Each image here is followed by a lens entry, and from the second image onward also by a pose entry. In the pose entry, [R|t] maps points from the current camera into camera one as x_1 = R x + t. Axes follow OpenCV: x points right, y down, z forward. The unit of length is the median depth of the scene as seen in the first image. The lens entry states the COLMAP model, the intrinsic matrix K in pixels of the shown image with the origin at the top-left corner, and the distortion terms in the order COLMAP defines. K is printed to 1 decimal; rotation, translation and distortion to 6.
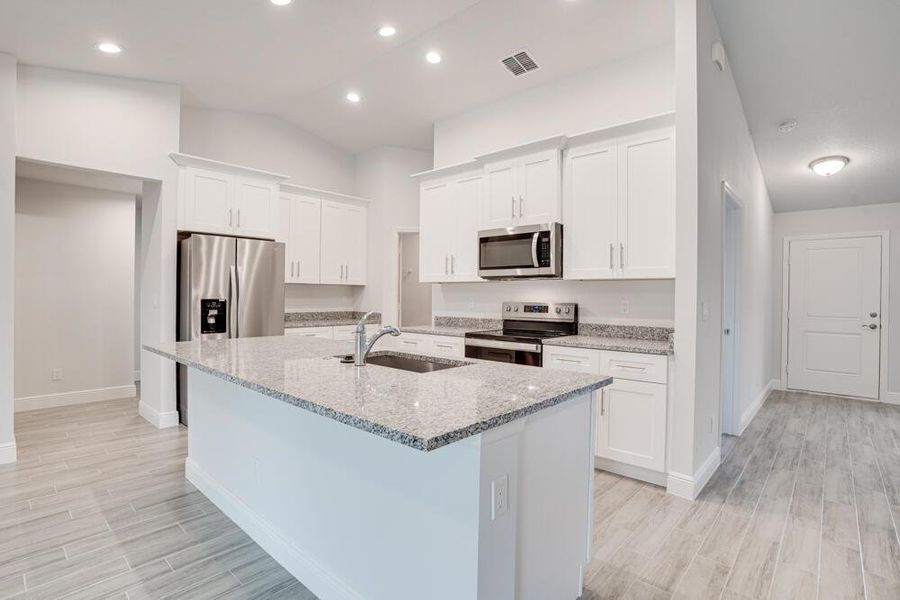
lens RADIAL K [[439.0, 0, 445.3], [0, 439.0, 296.7], [0, 0, 1]] dist [-0.061638, 0.020222]
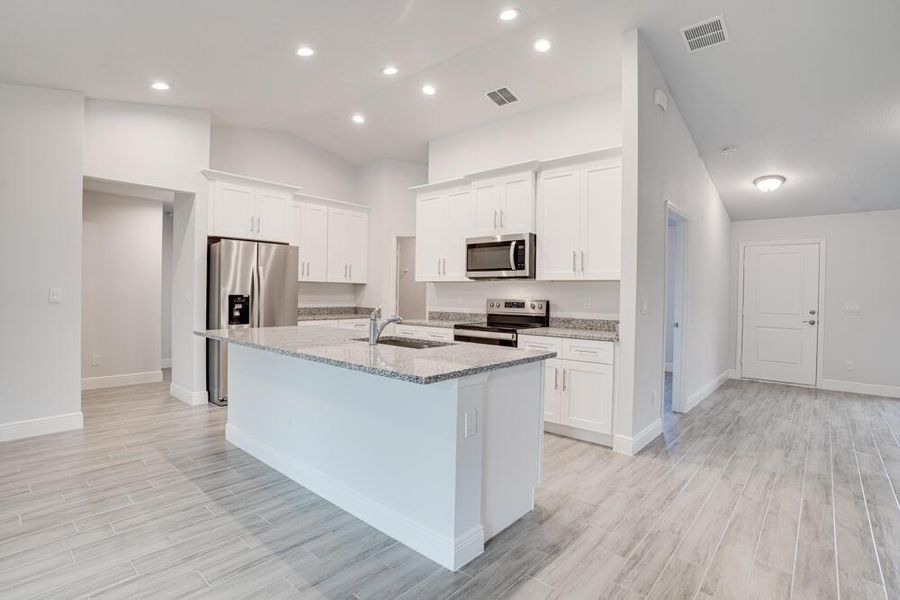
lens RADIAL K [[439.0, 0, 445.1], [0, 439.0, 296.4], [0, 0, 1]] dist [-0.061638, 0.020222]
pose [[0.999886, 0.005693, 0.014013, 0.003279], [-0.005760, 0.999972, 0.004731, 0.000734], [-0.013985, -0.004811, 0.999891, -0.177672]]
